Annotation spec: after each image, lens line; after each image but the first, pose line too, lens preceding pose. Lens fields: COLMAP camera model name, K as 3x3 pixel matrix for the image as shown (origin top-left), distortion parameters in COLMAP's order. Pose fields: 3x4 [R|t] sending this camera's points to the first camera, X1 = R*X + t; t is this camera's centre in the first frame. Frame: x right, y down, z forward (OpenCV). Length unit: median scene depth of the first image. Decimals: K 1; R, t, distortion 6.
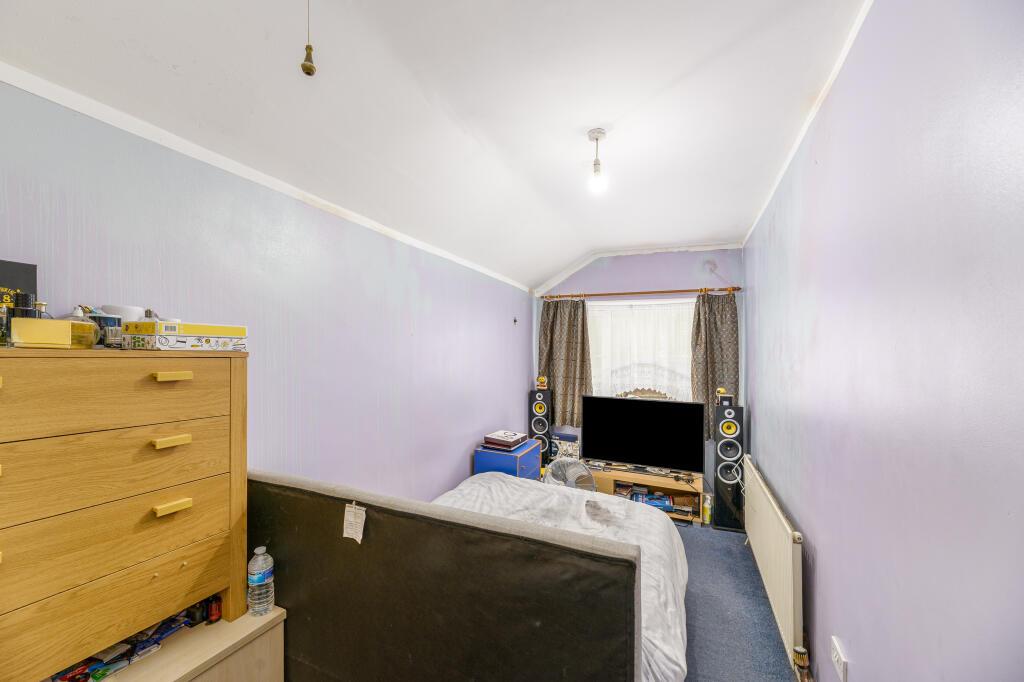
lens RADIAL K [[407.4, 0, 504.6], [0, 407.4, 350.4], [0, 0, 1]] dist [-0.000777, -0.000132]
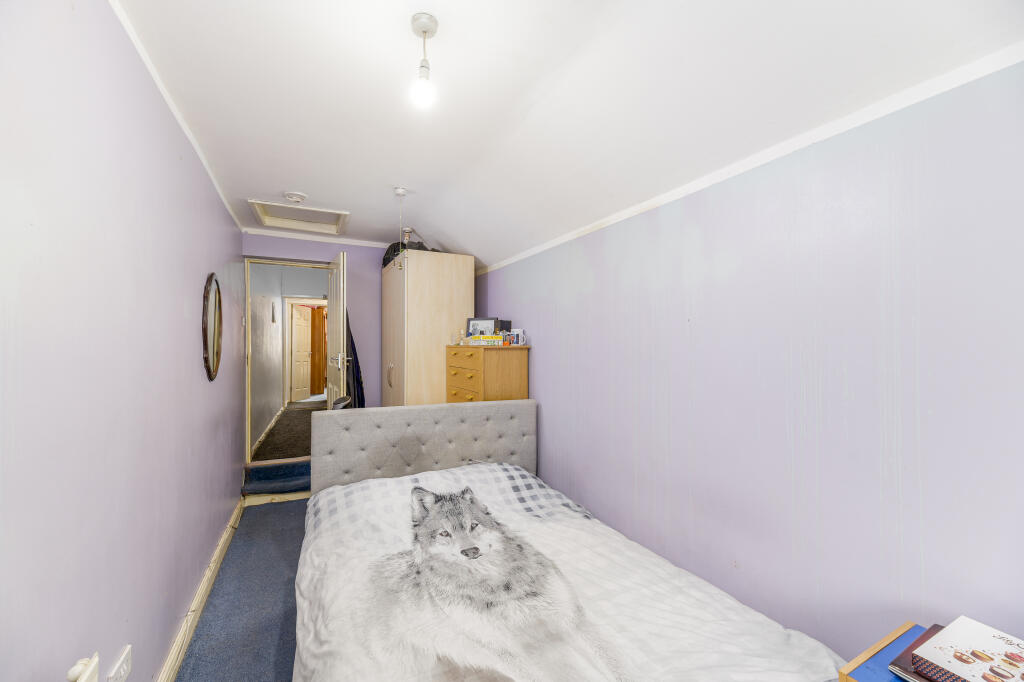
lens RADIAL K [[407.4, 0, 504.6], [0, 407.4, 350.4], [0, 0, 1]] dist [-0.000777, -0.000132]
pose [[-0.637723, 0.004258, -0.770254, 0.562760], [0.006772, 0.999977, -0.000079, 0.013214], [0.770236, -0.005267, -0.637737, 1.294626]]
